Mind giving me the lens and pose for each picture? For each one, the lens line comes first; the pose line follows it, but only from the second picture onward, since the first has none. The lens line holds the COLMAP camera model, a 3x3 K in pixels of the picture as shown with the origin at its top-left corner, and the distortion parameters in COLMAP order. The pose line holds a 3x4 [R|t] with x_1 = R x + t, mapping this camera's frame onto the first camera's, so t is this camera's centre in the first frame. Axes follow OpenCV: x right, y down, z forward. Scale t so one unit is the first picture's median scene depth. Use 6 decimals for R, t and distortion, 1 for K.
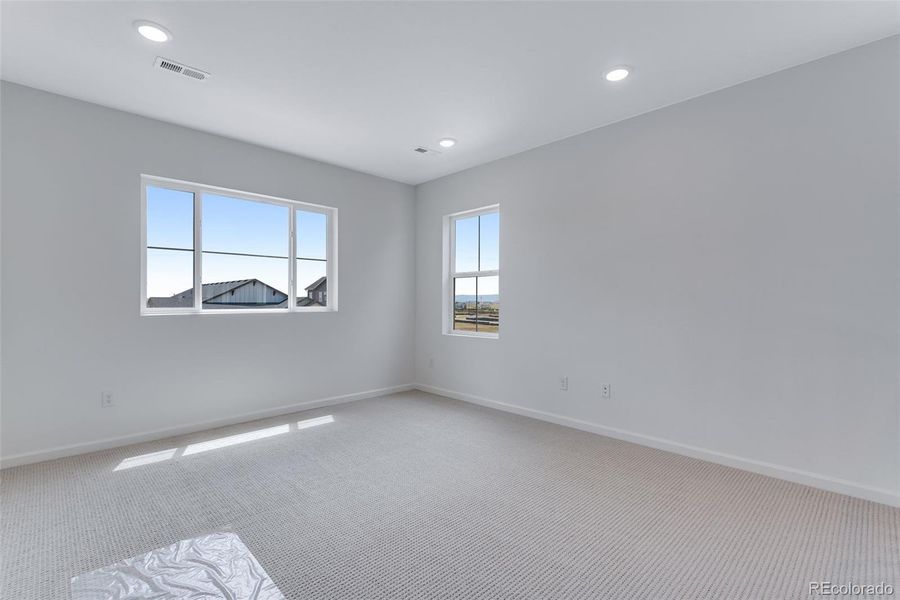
lens RADIAL K [[412.8, 0, 447.6], [0, 412.8, 300.0], [0, 0, 1]] dist [0.011593, -0.000977]
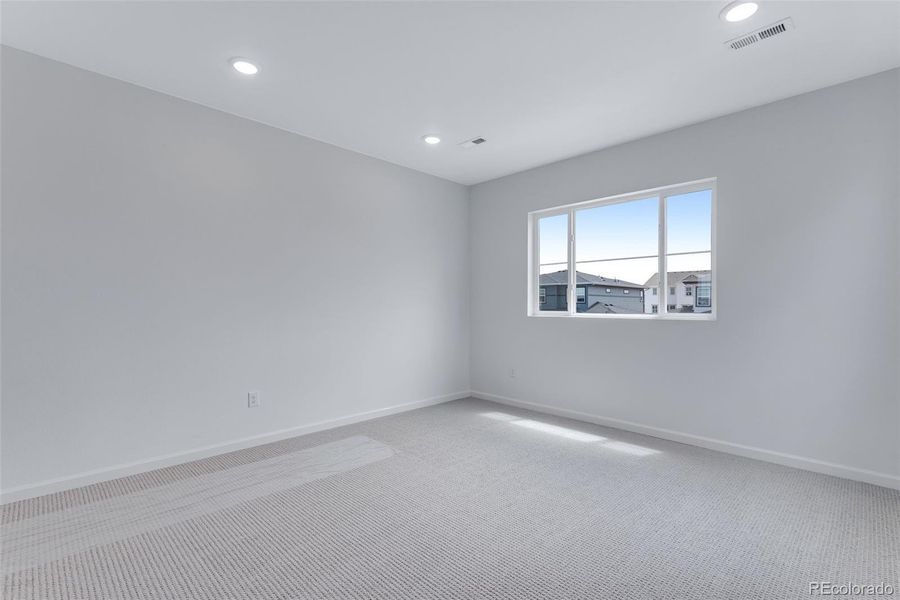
lens RADIAL K [[412.8, 0, 448.0], [0, 412.8, 302.2], [0, 0, 1]] dist [0.011593, -0.000977]
pose [[0.006173, -0.010404, -0.999927, 0.528580], [-0.005865, 0.999928, -0.010440, 0.006576], [0.999964, 0.005929, 0.006111, 0.626295]]
